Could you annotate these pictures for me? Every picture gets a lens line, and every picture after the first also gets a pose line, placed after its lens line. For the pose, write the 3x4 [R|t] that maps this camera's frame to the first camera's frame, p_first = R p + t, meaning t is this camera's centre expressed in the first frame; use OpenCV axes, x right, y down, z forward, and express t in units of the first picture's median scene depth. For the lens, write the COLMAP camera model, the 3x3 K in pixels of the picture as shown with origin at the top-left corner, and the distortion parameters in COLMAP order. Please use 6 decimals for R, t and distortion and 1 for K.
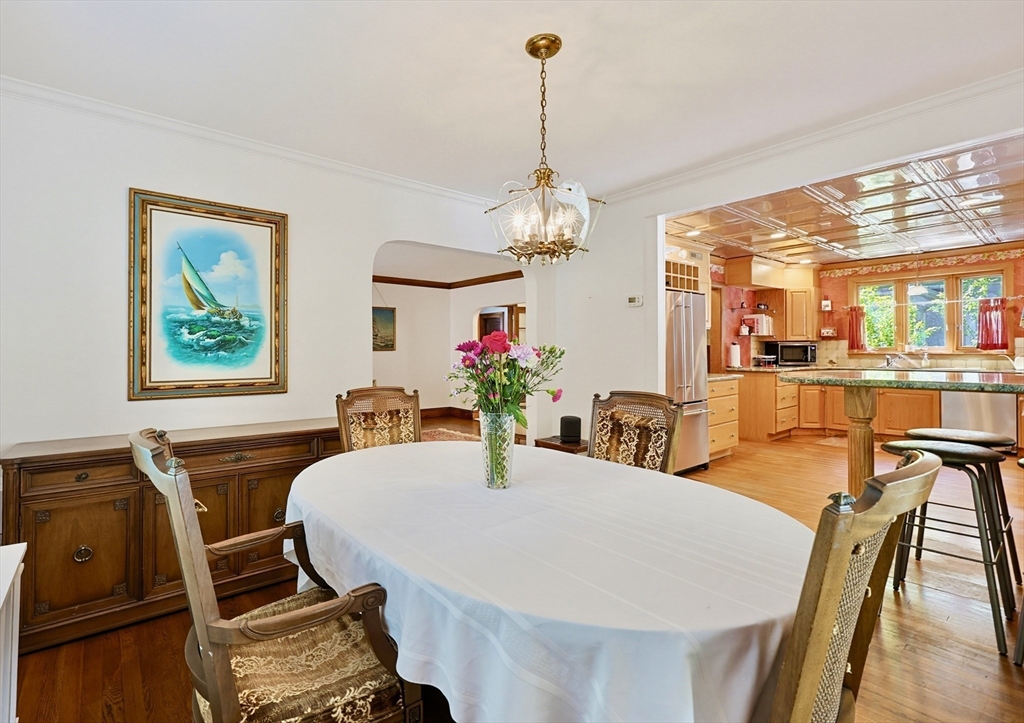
lens RADIAL K [[467.1, 0, 476.7], [0, 467.1, 349.0], [0, 0, 1]] dist [-0.002171, -0.001866]
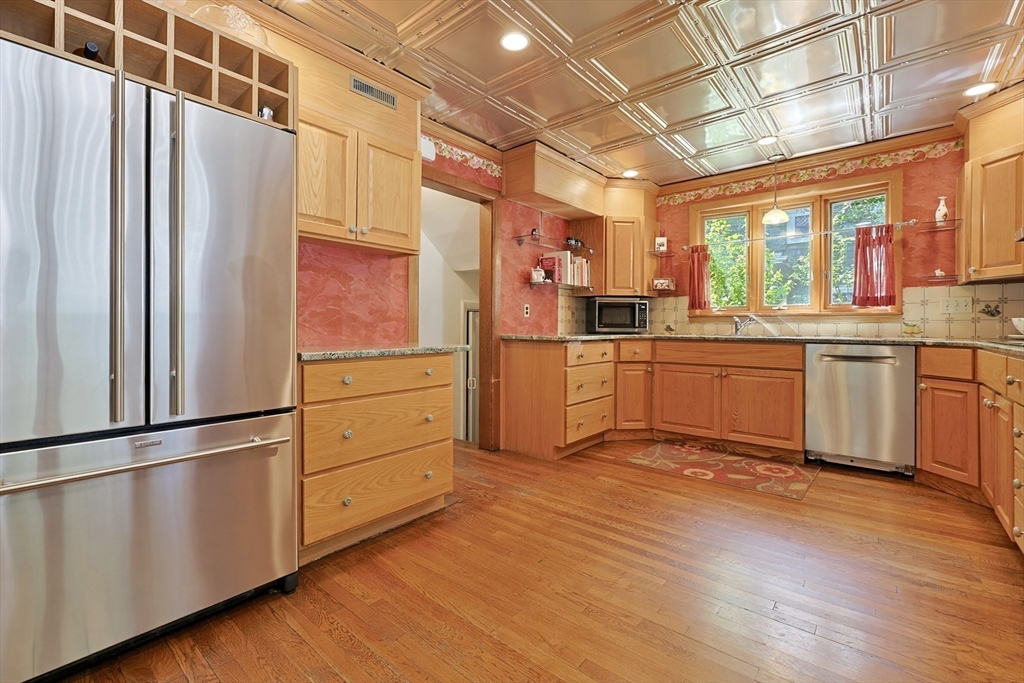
lens RADIAL K [[436.7, 0, 522.6], [0, 436.7, 328.6], [0, 0, 1]] dist [-0.004213, 0.000643]
pose [[0.975207, 0.009318, 0.221099, 0.426568], [-0.010274, 0.999942, 0.003171, 0.029594], [-0.221056, -0.005364, 0.975246, 0.438786]]
